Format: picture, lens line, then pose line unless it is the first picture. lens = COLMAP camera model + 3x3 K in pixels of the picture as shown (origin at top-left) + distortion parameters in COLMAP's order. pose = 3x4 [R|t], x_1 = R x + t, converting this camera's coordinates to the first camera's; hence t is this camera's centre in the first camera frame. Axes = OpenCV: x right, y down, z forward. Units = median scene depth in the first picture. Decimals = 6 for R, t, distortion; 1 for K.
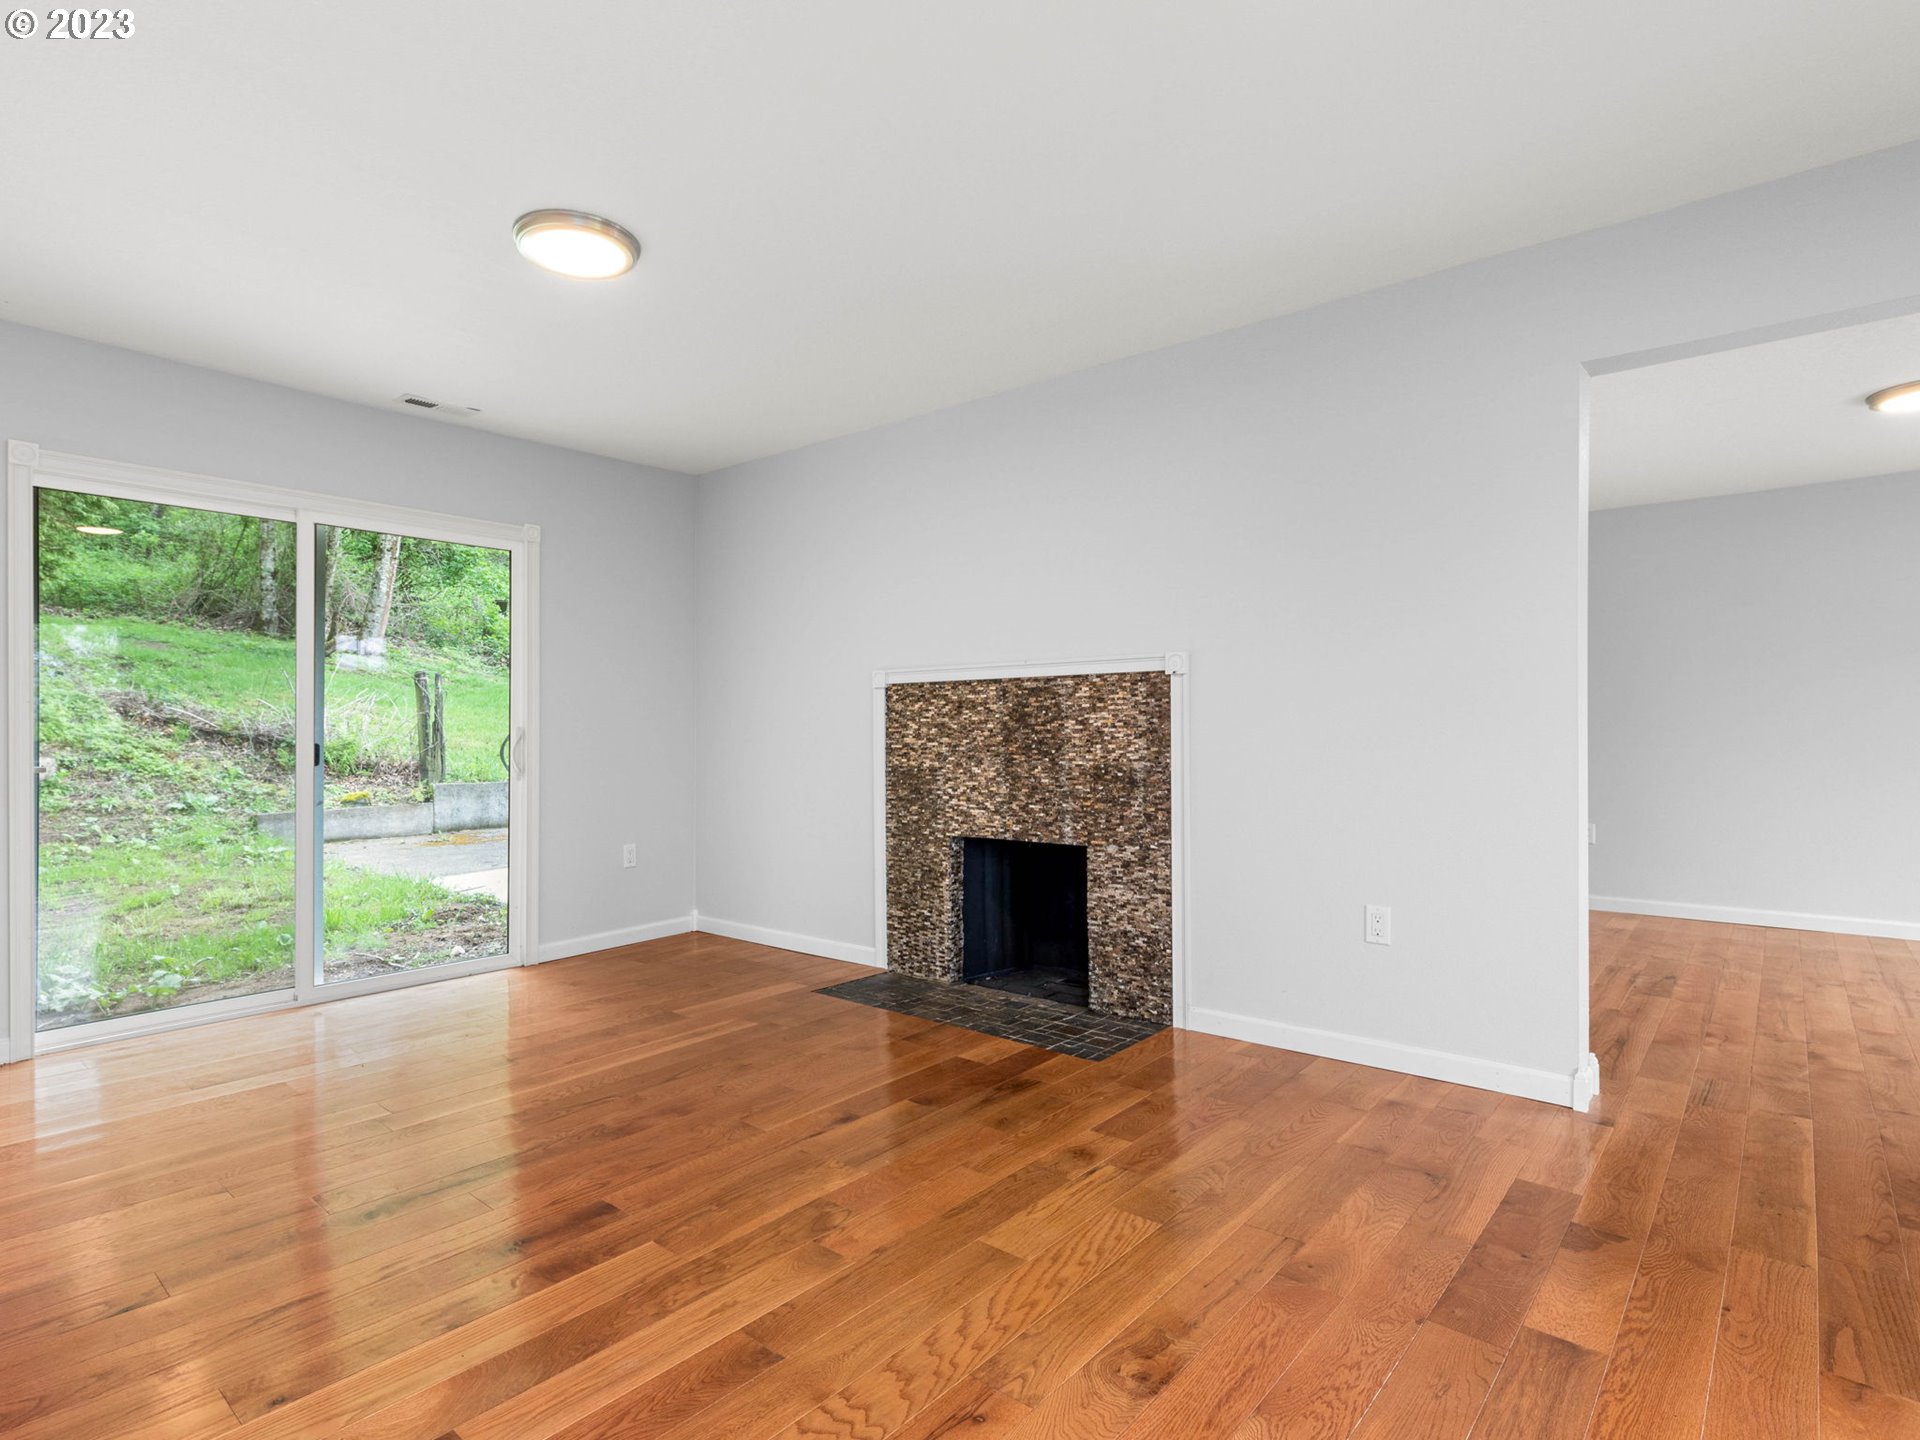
lens RADIAL K [[955.9, 0, 961.2], [0, 955.9, 729.3], [0, 0, 1]] dist [0.007487, 0.001957]
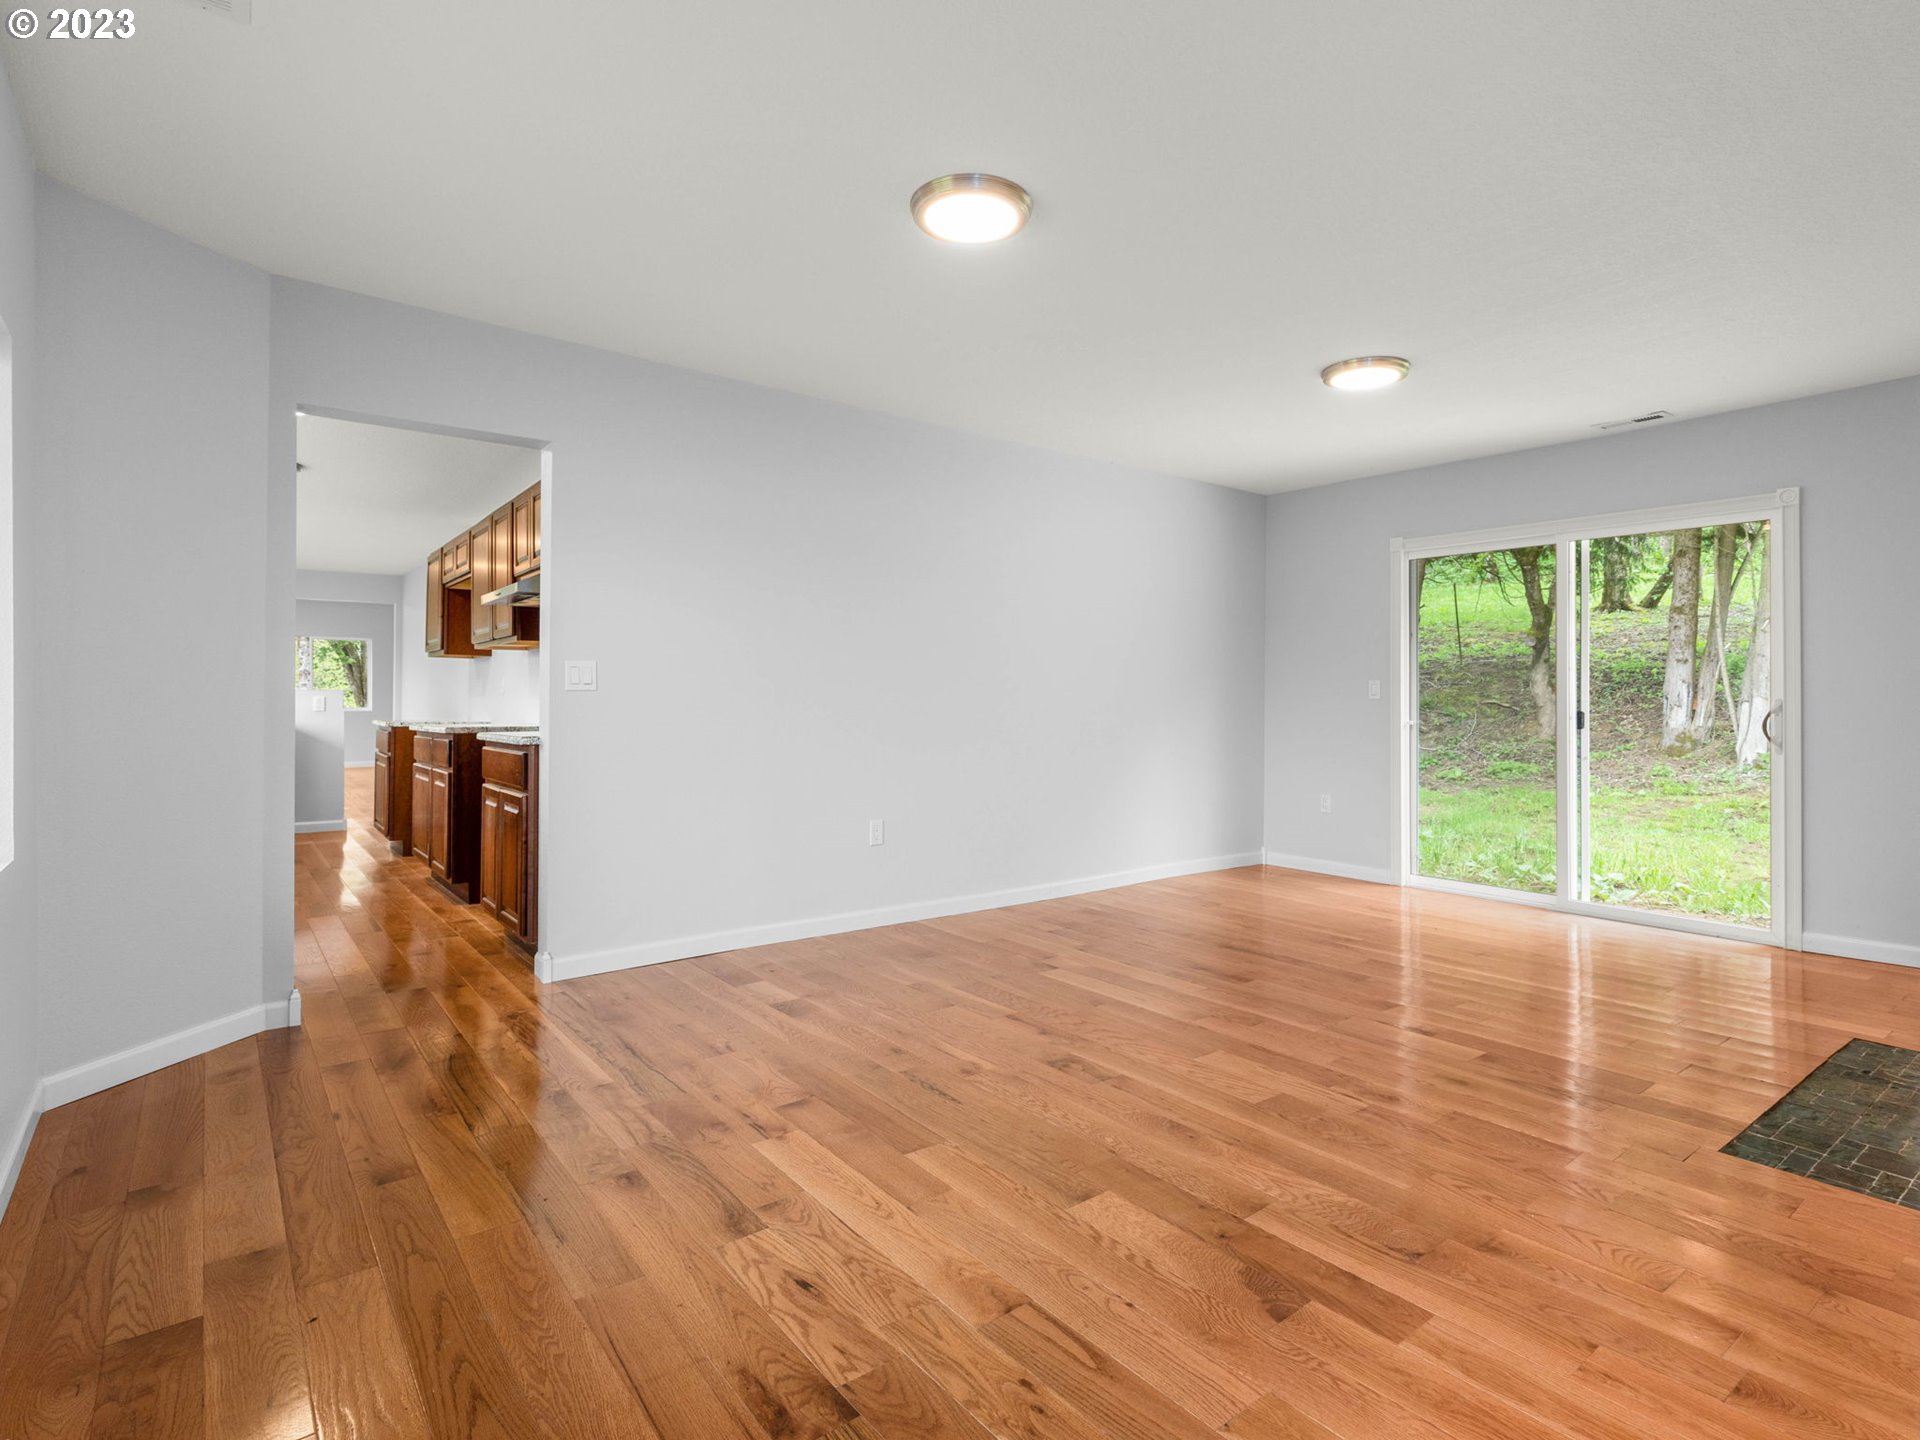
lens RADIAL K [[981.7, 0, 962.0], [0, 981.7, 709.7], [0, 0, 1]] dist [0.000555, 0.000525]
pose [[-0.177679, 0.006314, -0.984068, 1.489035], [-0.004064, 0.999966, 0.007150, 0.011711], [0.984080, 0.005270, -0.177647, 0.850843]]
